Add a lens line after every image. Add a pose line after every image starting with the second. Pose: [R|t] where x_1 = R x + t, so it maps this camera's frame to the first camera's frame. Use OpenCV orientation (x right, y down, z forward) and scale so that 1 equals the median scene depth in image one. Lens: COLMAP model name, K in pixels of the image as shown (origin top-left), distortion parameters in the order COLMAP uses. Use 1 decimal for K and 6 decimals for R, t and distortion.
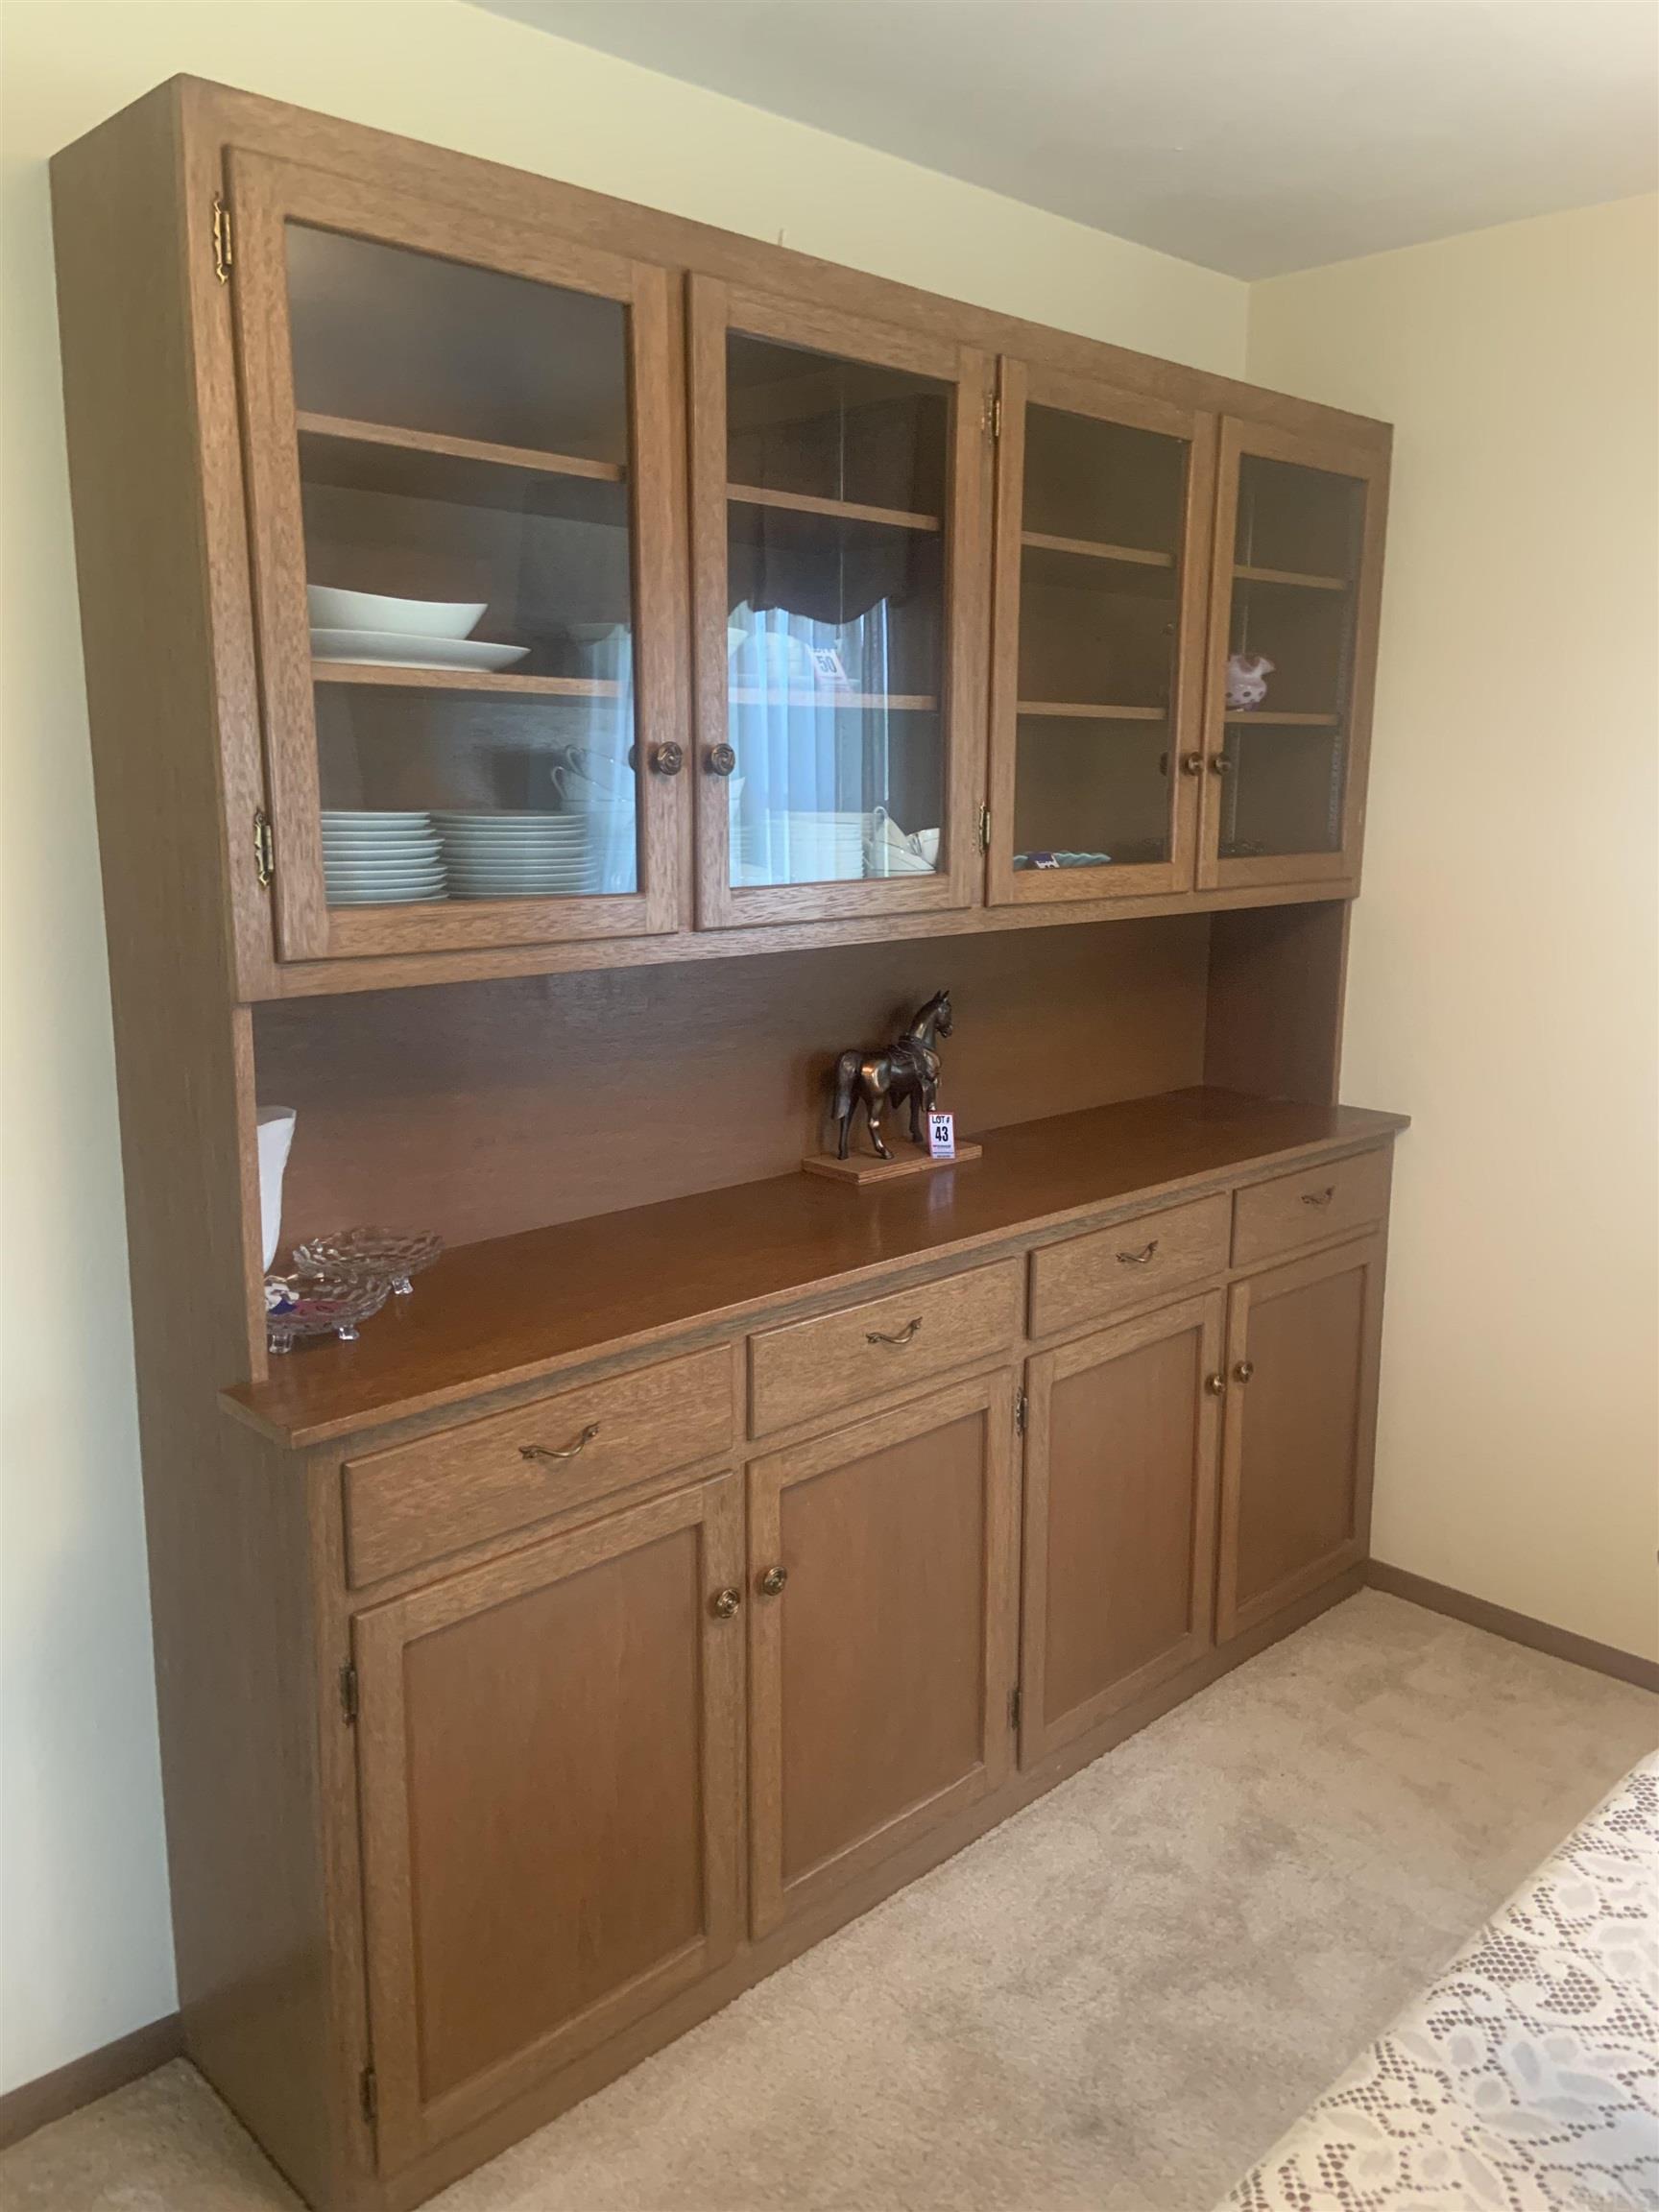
lens RADIAL K [[1708.2, 0, 736.1], [0, 1708.2, 1098.4], [0, 0, 1]] dist [0.114117, -0.168664]
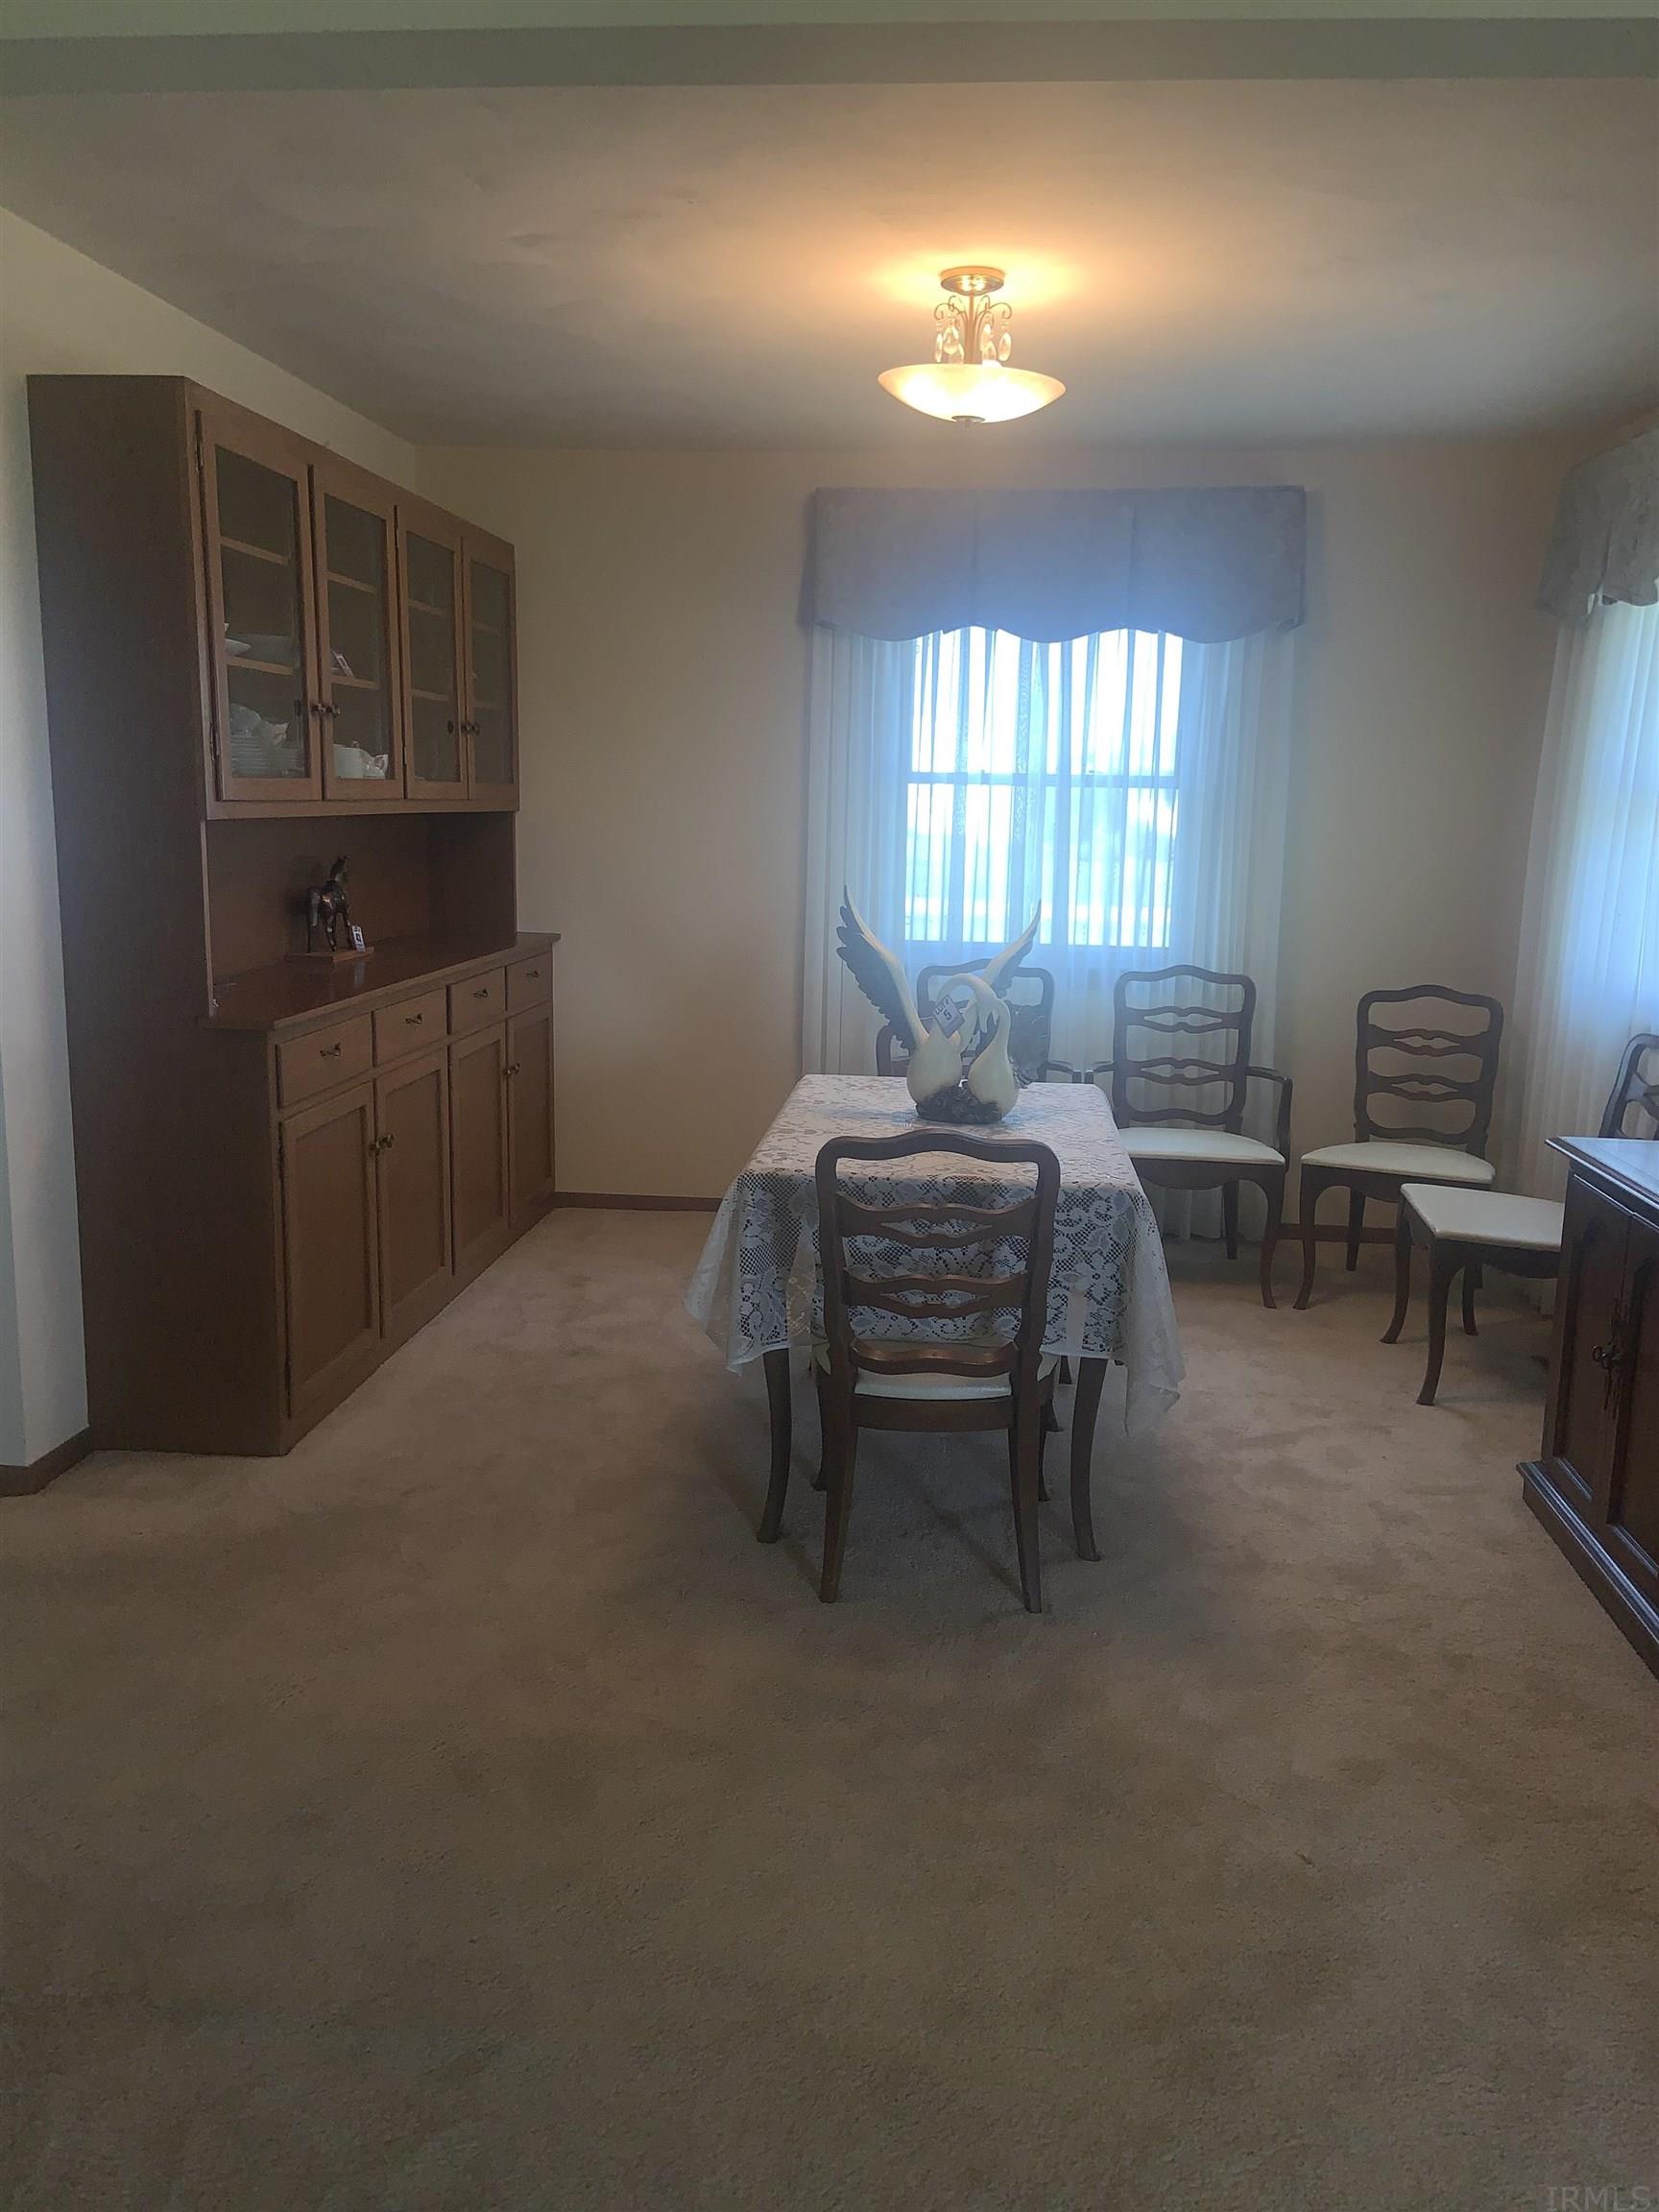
lens RADIAL K [[1698.3, 0, 829.5], [0, 1698.3, 1106.0], [0, 0, 1]] dist [-0.001580, -0.000633]
pose [[0.758449, -0.100959, 0.643865, -0.712719], [0.092709, 0.994595, 0.046745, 0.171244], [-0.645105, 0.024239, 0.763710, -0.668342]]
